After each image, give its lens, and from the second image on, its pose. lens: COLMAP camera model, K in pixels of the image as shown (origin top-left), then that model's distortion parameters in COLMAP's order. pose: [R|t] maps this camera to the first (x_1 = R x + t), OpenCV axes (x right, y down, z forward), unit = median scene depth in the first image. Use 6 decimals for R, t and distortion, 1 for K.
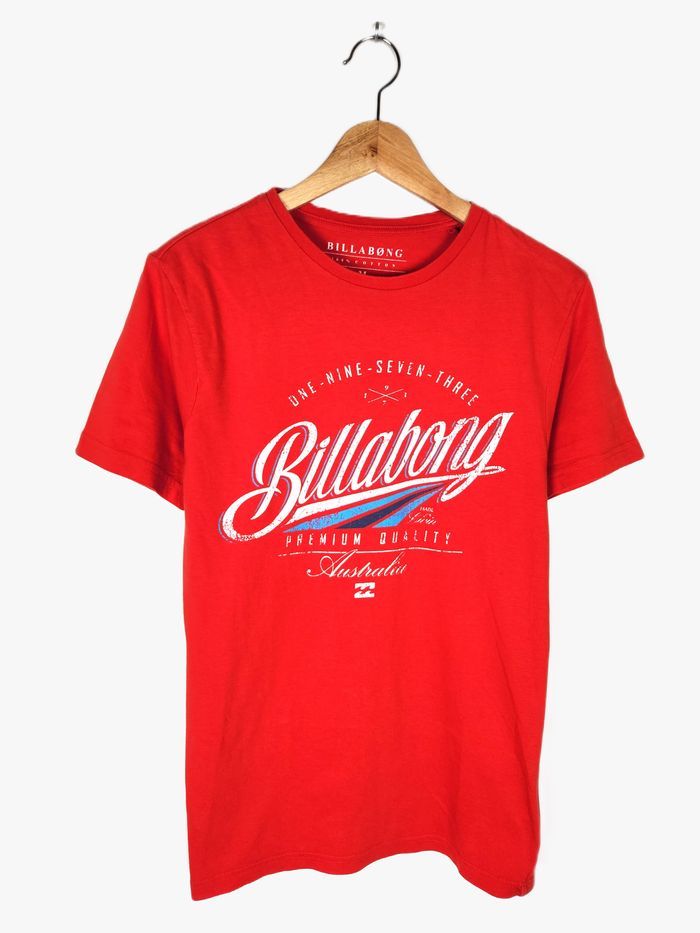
lens RADIAL K [[645.4, 0, 346.6], [0, 645.4, 467.1], [0, 0, 1]] dist [0.008040, -0.003346]
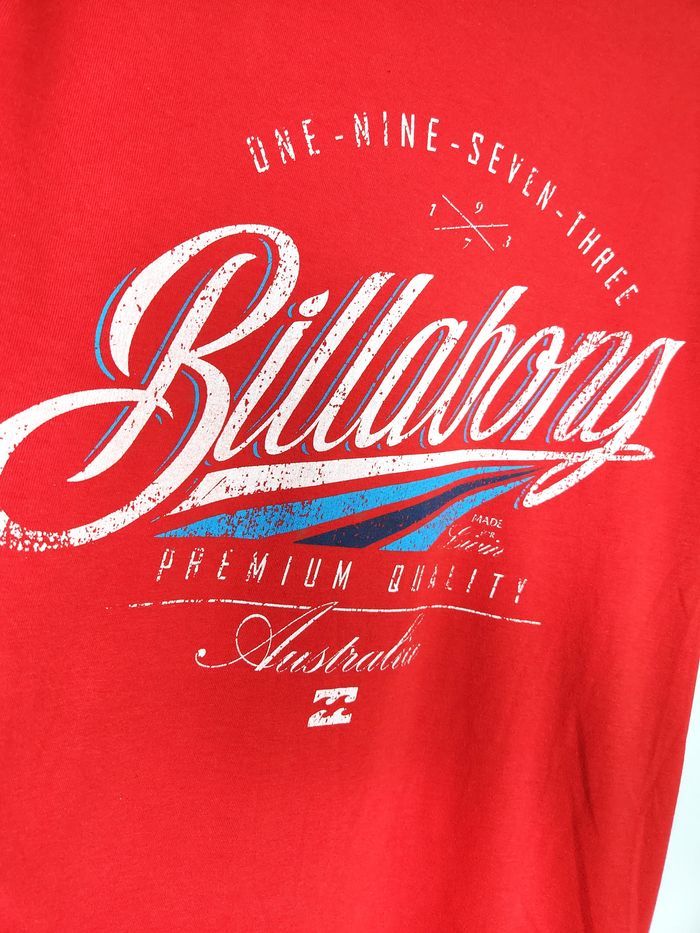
lens RADIAL K [[645.4, 0, 348.5], [0, 645.4, 470.9], [0, 0, 1]] dist [0.008040, -0.003346]
pose [[0.908017, 0.149935, 0.391183, -0.142334], [-0.133483, 0.988640, -0.069089, 0.076675], [-0.397098, 0.010517, 0.917716, 0.649657]]
